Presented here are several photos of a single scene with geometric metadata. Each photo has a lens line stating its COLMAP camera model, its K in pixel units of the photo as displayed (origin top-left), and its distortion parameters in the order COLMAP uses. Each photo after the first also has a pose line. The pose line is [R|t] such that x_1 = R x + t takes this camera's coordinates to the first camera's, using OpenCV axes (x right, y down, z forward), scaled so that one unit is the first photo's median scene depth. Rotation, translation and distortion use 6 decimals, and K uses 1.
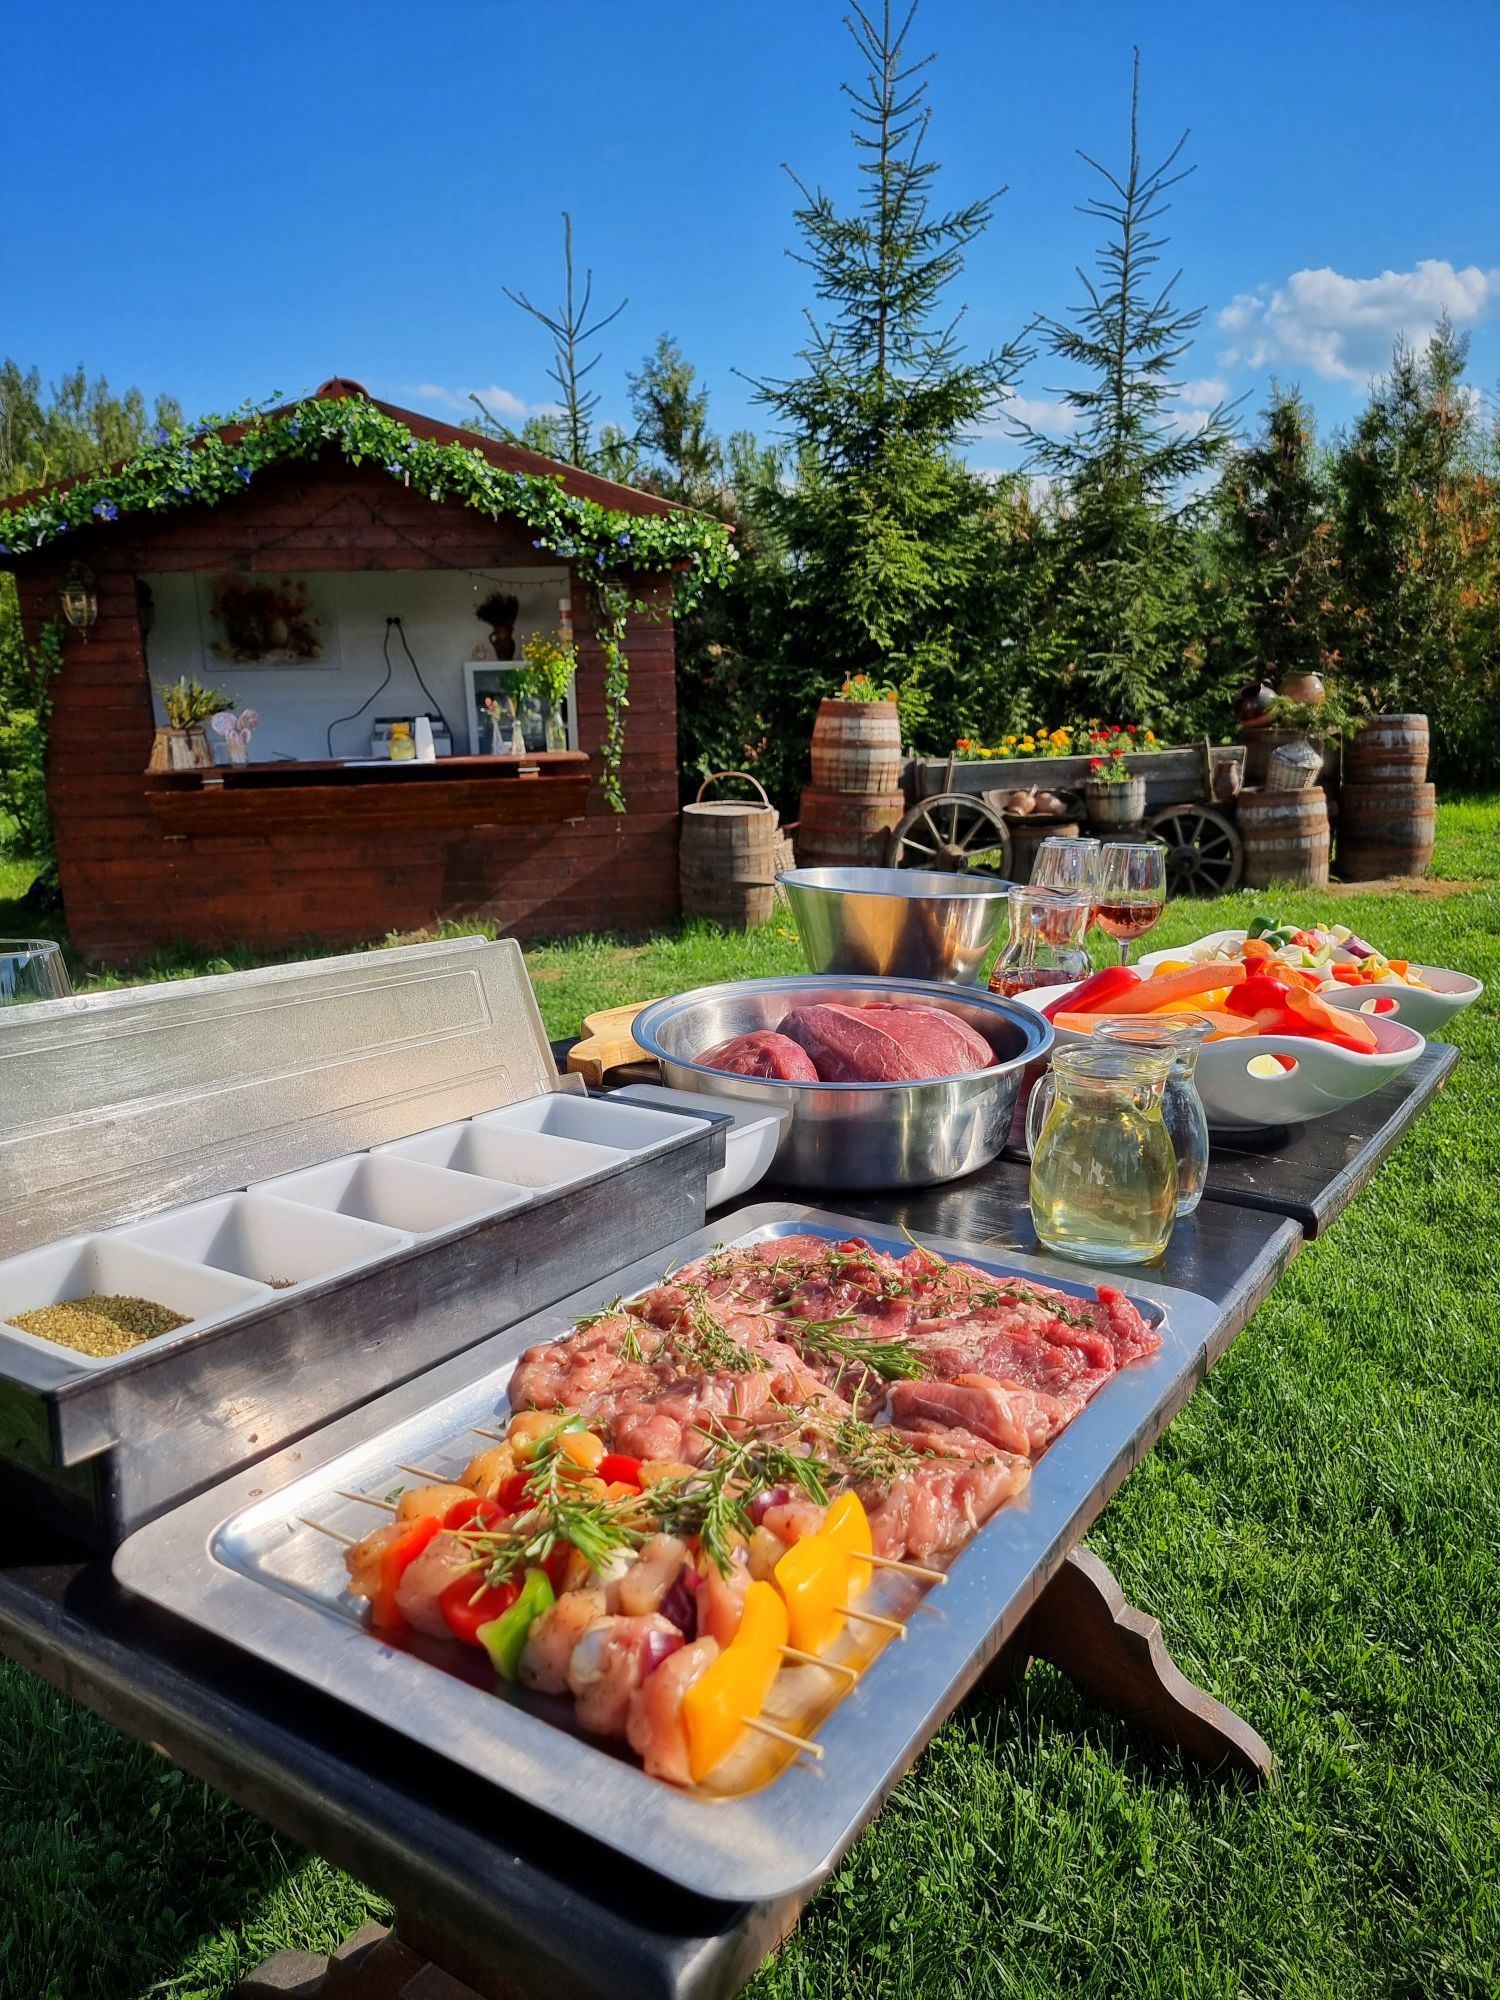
lens RADIAL K [[1535.6, 0, 750.0], [0, 1535.6, 1000.0], [0, 0, 1]] dist [-0.000298, -0.000148]
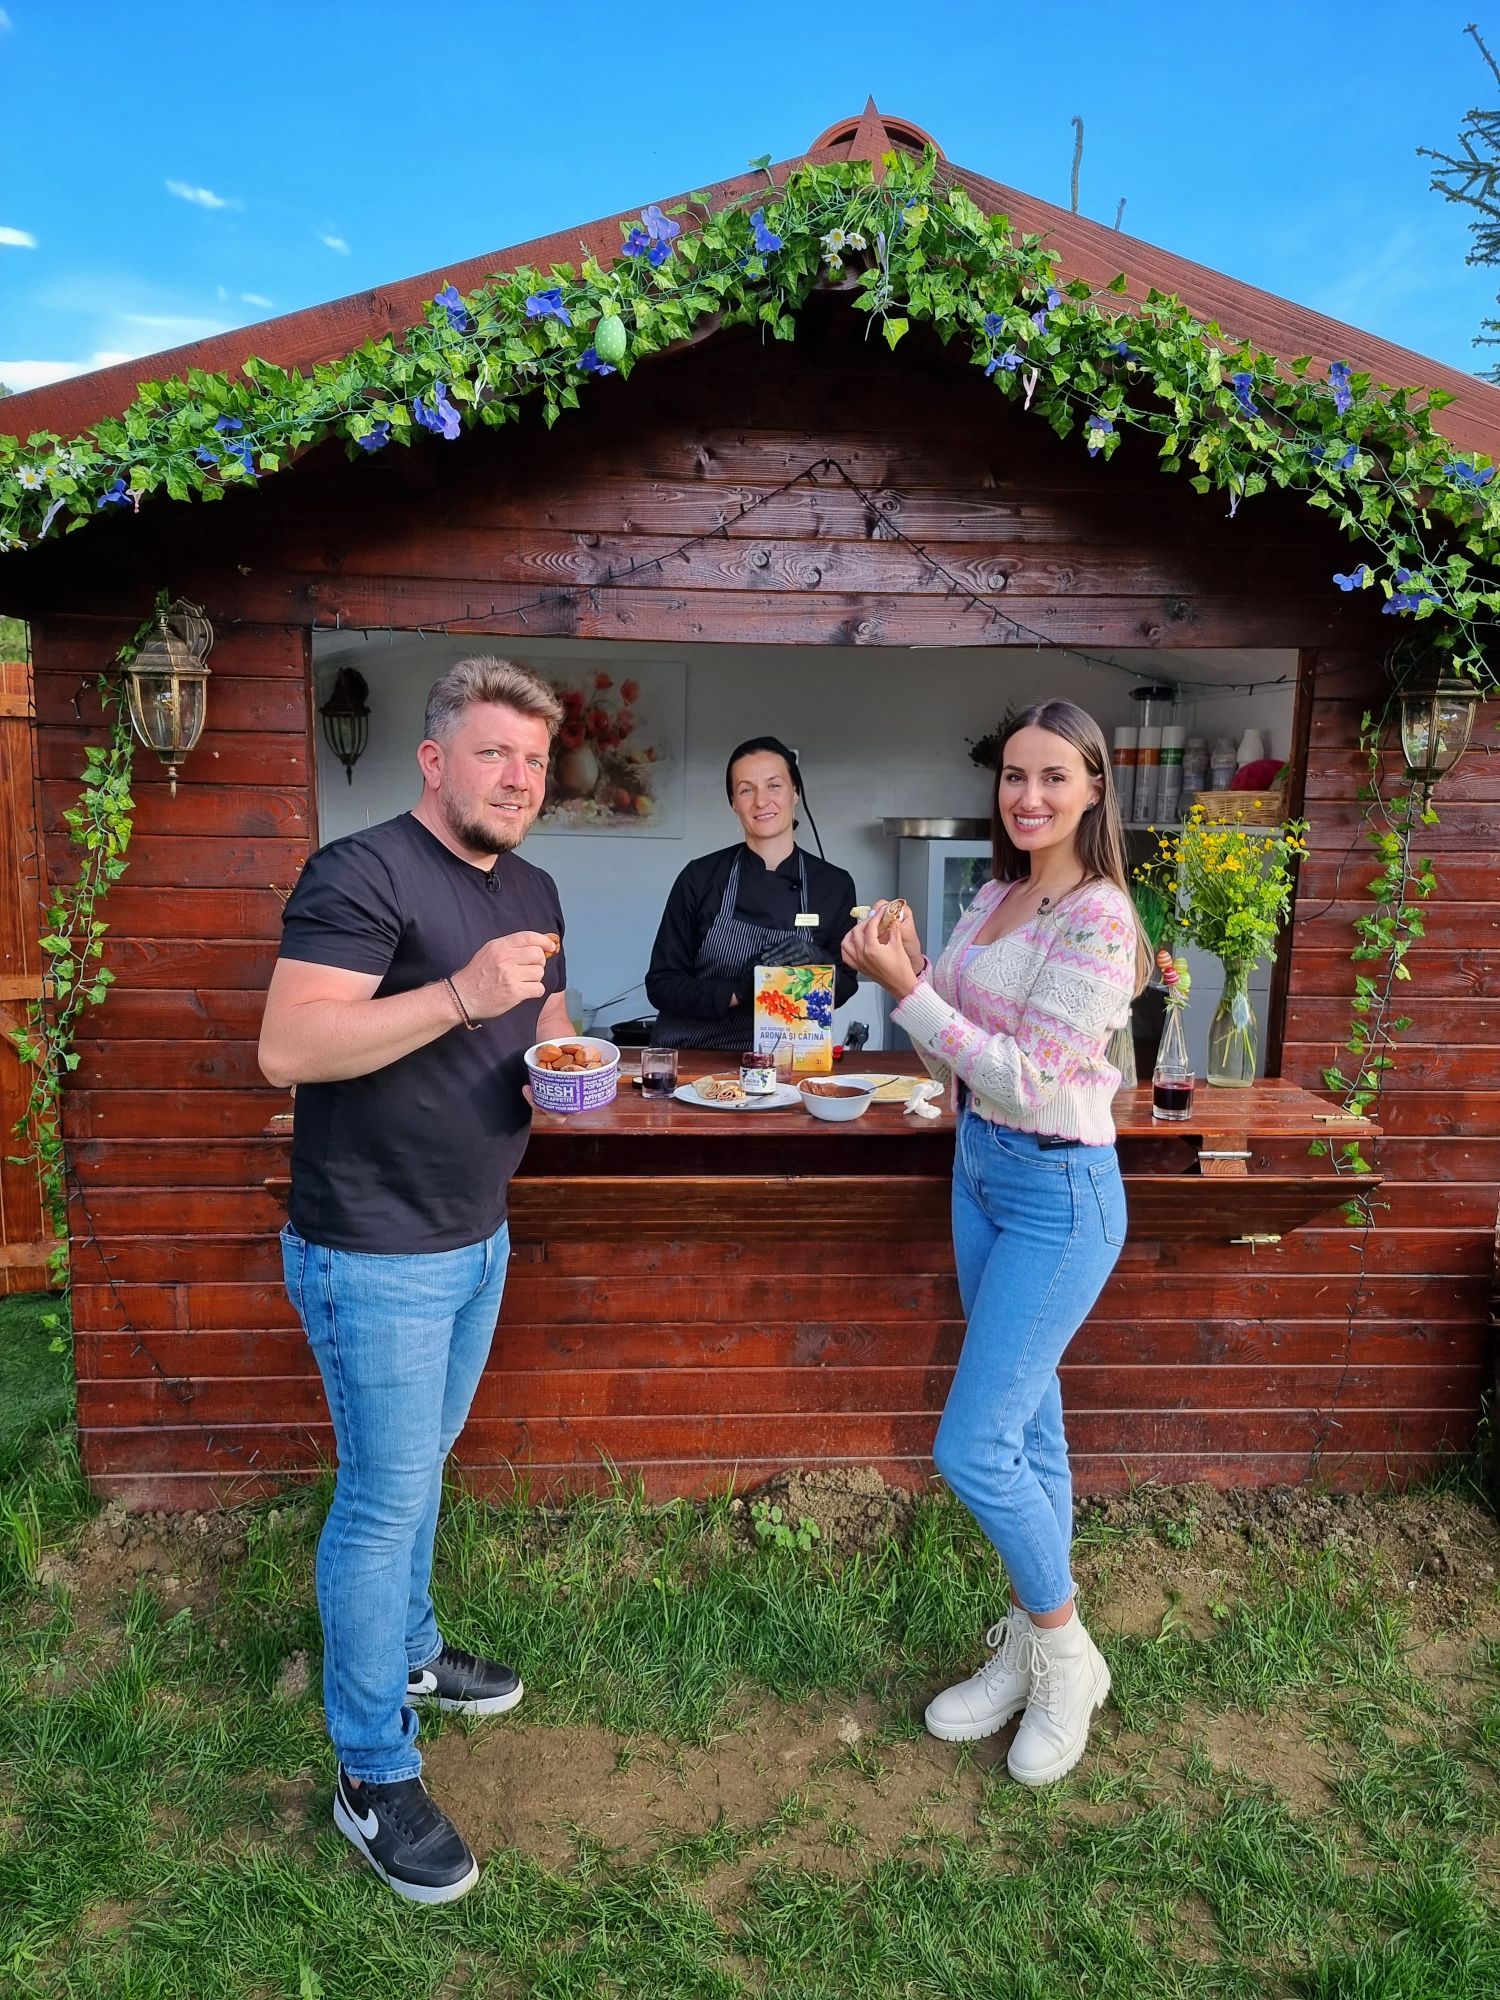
lens RADIAL K [[1400.2, 0, 750.0], [0, 1400.2, 1000.0], [0, 0, 1]] dist [-0.047596, 0.000971]
pose [[0.991245, 0.056038, -0.119553, -0.234767], [-0.063693, 0.996091, -0.061199, -0.167338], [0.115656, 0.068278, 0.990940, 0.660921]]
